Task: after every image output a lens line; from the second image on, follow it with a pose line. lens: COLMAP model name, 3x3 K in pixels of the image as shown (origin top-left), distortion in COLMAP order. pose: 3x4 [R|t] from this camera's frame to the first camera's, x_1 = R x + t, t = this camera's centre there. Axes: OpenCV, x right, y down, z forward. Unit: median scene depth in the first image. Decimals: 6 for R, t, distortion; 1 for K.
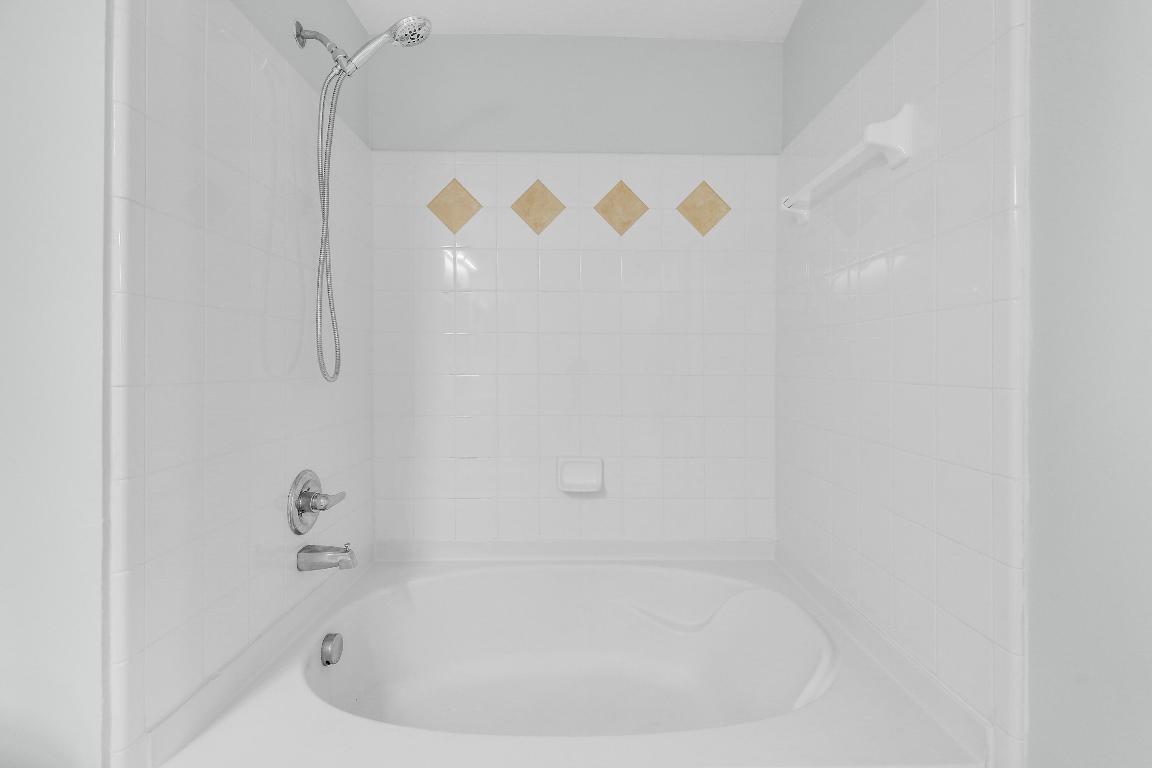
lens RADIAL K [[532.8, 0, 586.7], [0, 532.8, 383.0], [0, 0, 1]] dist [-0.001583, -0.000203]
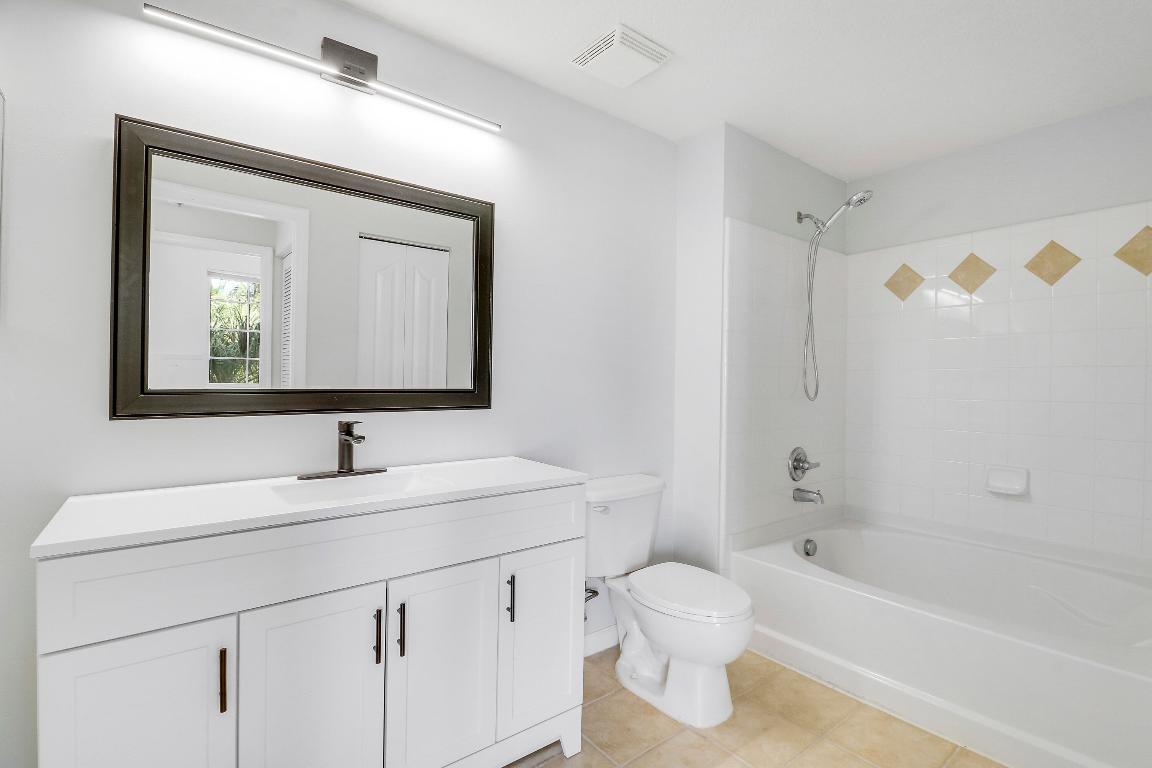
lens RADIAL K [[533.2, 0, 590.1], [0, 533.2, 372.1], [0, 0, 1]] dist [-0.000155, -0.000191]
pose [[0.604884, -0.022041, -0.796009, 0.407274], [-0.038006, 0.997679, -0.056505, 0.025502], [0.795406, 0.064432, 0.602642, -0.563751]]
